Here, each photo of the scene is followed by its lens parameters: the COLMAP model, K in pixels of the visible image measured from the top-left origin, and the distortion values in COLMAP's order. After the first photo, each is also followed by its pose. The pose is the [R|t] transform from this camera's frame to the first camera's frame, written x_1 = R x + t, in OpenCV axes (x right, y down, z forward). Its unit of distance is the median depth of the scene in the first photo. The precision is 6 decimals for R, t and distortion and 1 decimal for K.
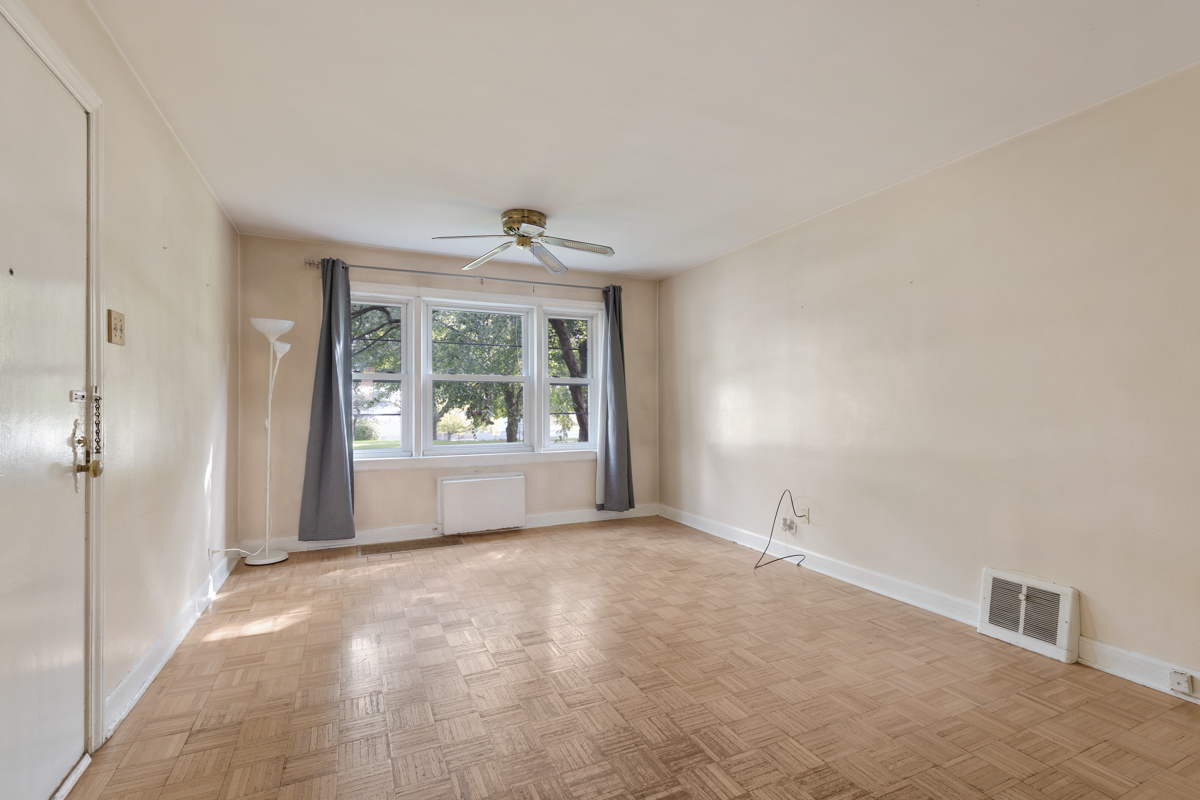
lens RADIAL K [[549.4, 0, 608.3], [0, 549.4, 406.9], [0, 0, 1]] dist [0.008539, -0.002794]
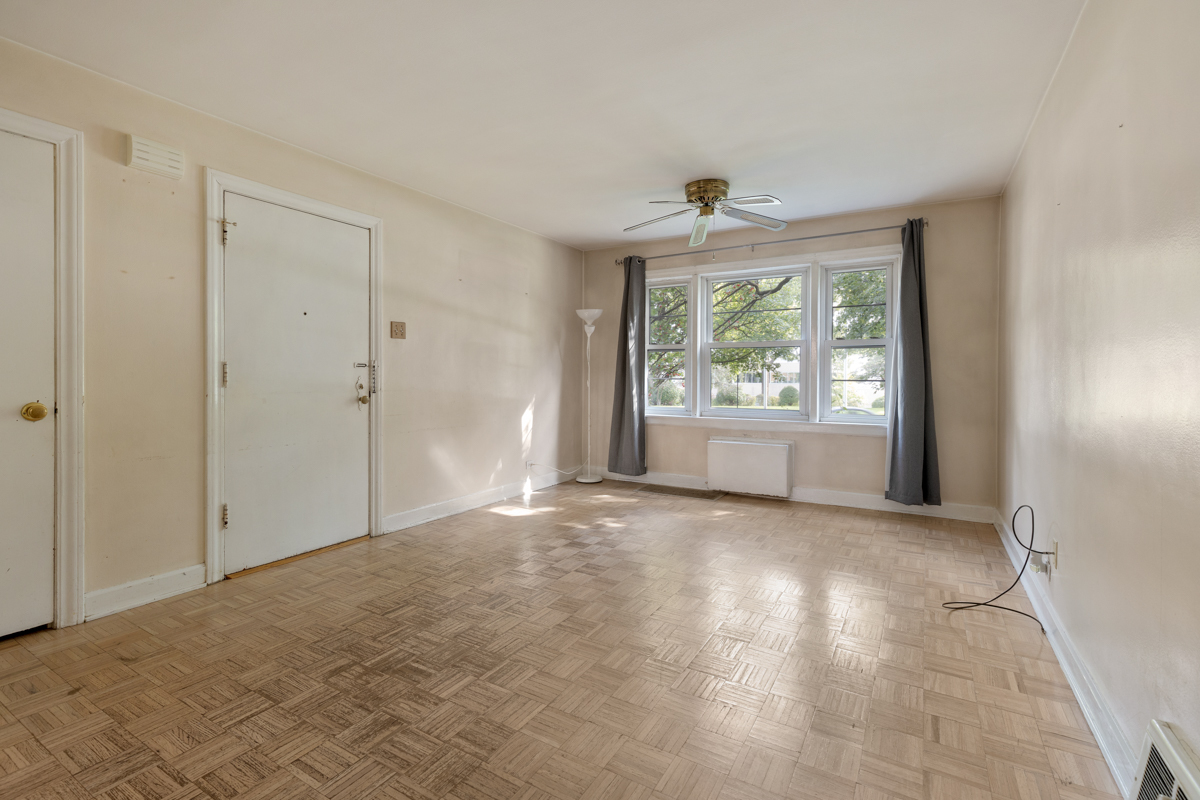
lens RADIAL K [[542.5, 0, 603.9], [0, 542.5, 384.8], [0, 0, 1]] dist [0.004538, -0.000571]
pose [[0.563398, 0.020346, -0.825935, 0.524118], [-0.004312, 0.999756, 0.021687, 0.002578], [0.826175, -0.008657, 0.563348, 0.241368]]
